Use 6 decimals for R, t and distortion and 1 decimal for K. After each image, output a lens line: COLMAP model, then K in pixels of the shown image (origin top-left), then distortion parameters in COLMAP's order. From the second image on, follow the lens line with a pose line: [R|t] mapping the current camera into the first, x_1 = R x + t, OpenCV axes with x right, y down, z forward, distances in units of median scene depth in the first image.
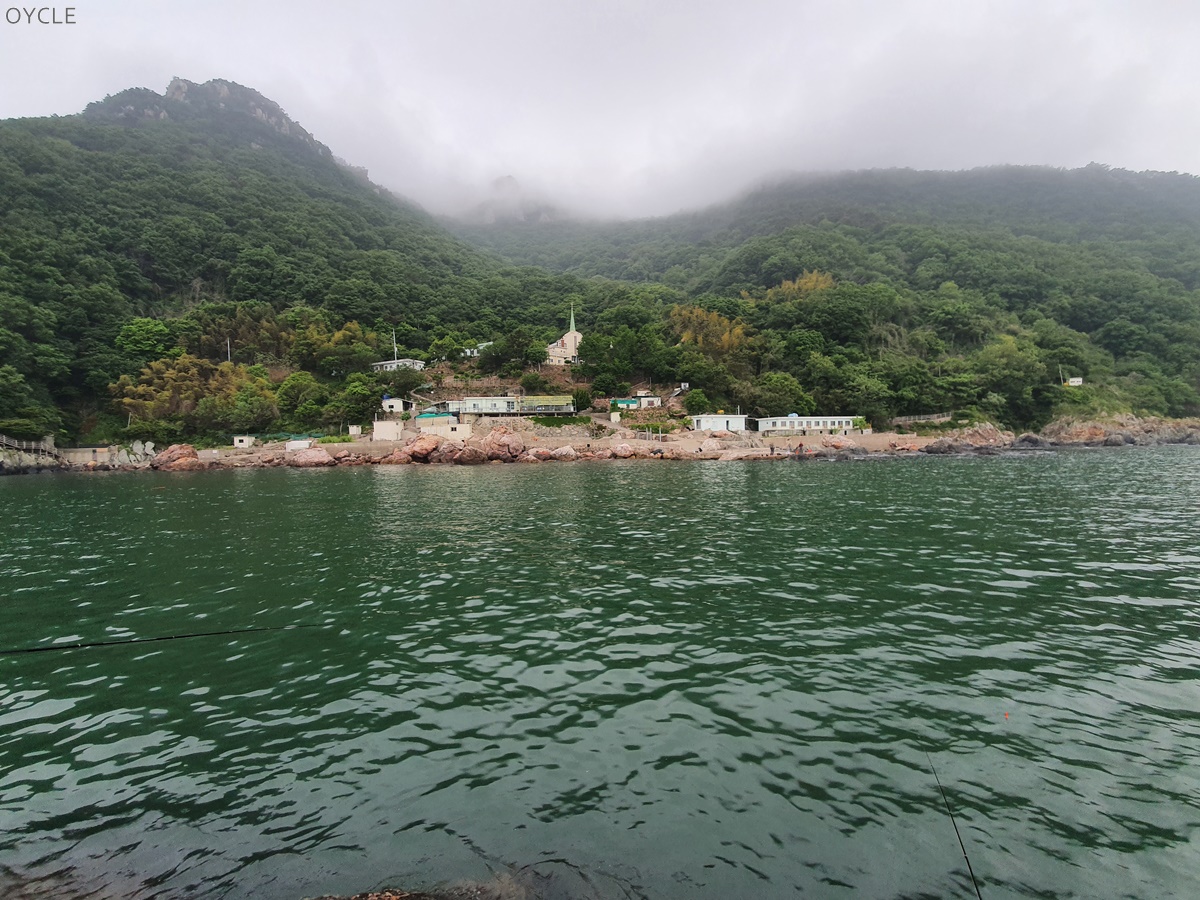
lens RADIAL K [[476.6, 0, 606.8], [0, 476.6, 457.5], [0, 0, 1]] dist [0.016231, -0.017921]
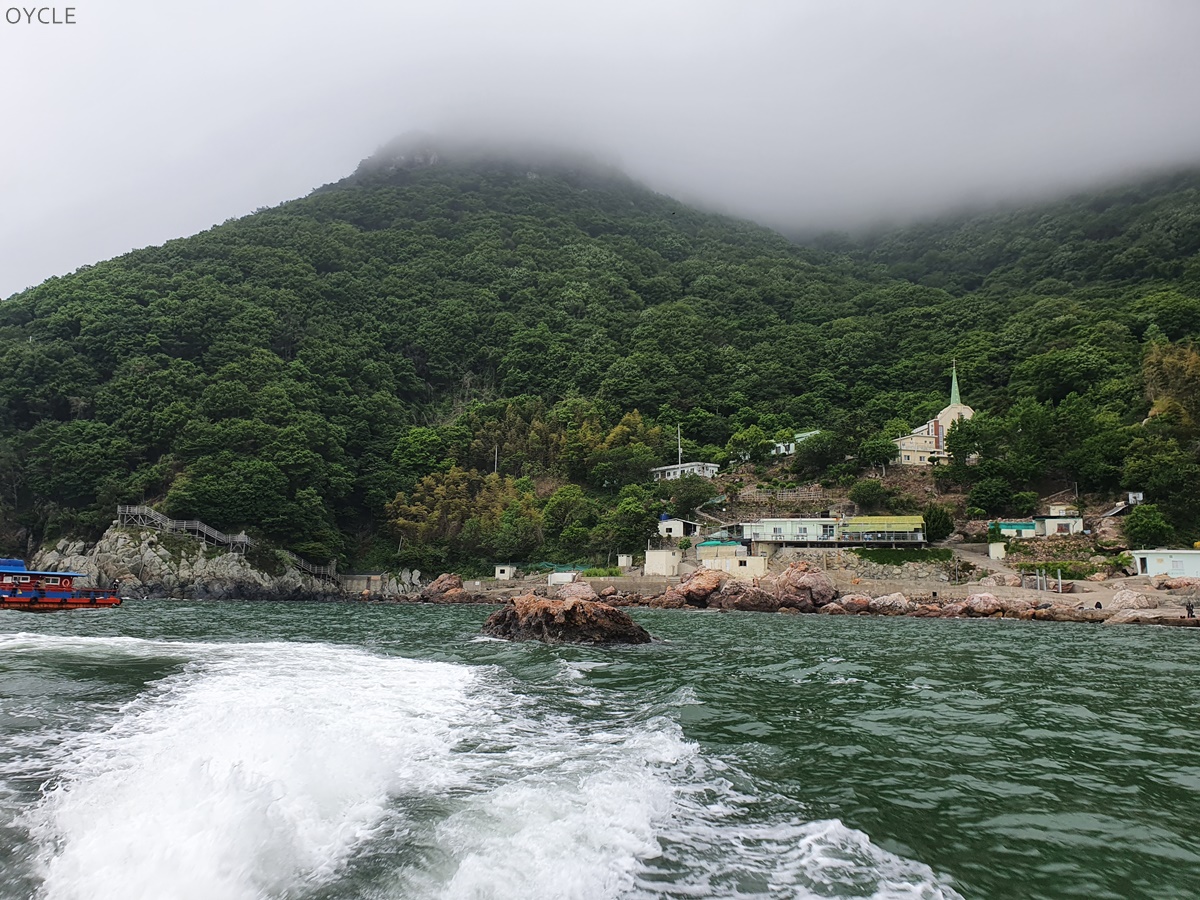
lens RADIAL K [[911.4, 0, 600.0], [0, 911.4, 450.0], [0, 0, 1]] dist [0.190861, -0.446136]
pose [[0.865179, -0.038501, -0.499983, 0.166047], [-0.052232, 0.984706, -0.166210, 0.012258], [0.498735, 0.169917, 0.849936, -0.275591]]
